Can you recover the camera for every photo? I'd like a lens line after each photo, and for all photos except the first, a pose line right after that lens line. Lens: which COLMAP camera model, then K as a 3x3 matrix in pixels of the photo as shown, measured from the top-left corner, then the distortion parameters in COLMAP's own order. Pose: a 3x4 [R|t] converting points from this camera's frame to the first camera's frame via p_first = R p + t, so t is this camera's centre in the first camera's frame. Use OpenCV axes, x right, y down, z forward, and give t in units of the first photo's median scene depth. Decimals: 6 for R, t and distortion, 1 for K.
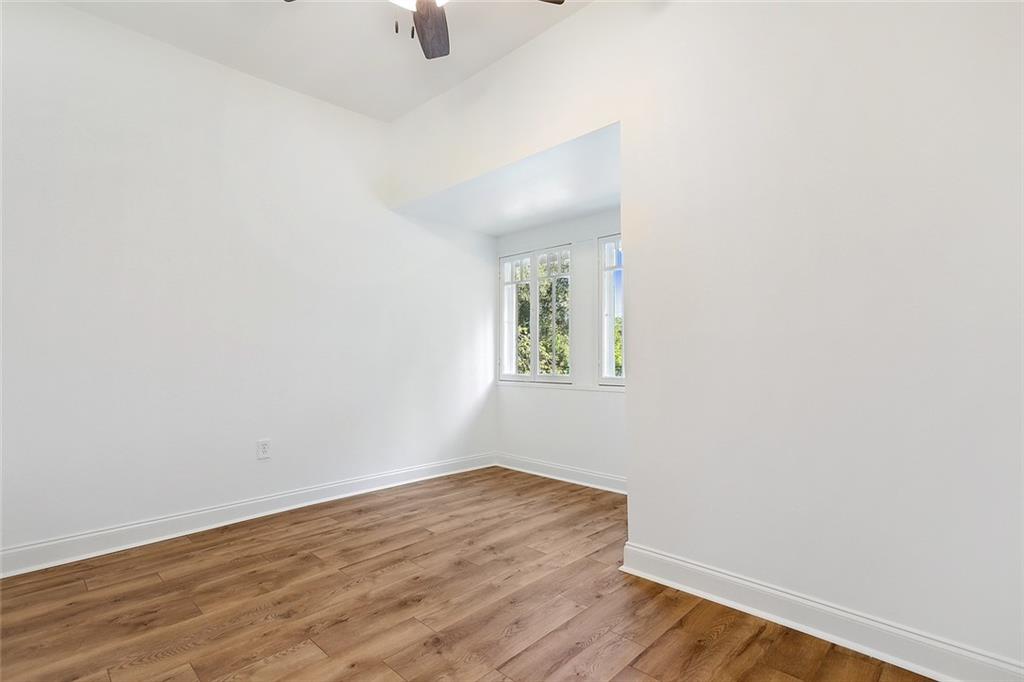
lens RADIAL K [[487.8, 0, 510.7], [0, 487.8, 342.9], [0, 0, 1]] dist [0.000589, -0.000136]
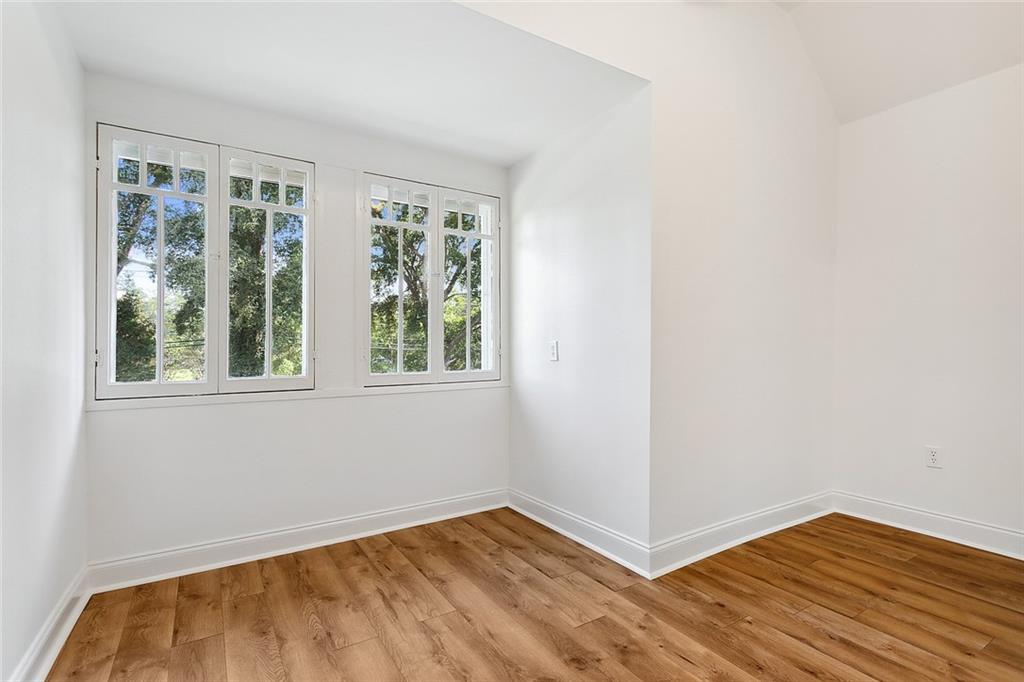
lens RADIAL K [[487.8, 0, 510.7], [0, 487.8, 342.9], [0, 0, 1]] dist [0.000589, -0.000136]
pose [[0.241549, 0.000839, 0.970388, -0.565556], [-0.020545, 0.999780, 0.004250, 0.023019], [-0.970171, -0.020963, 0.241513, 0.824795]]
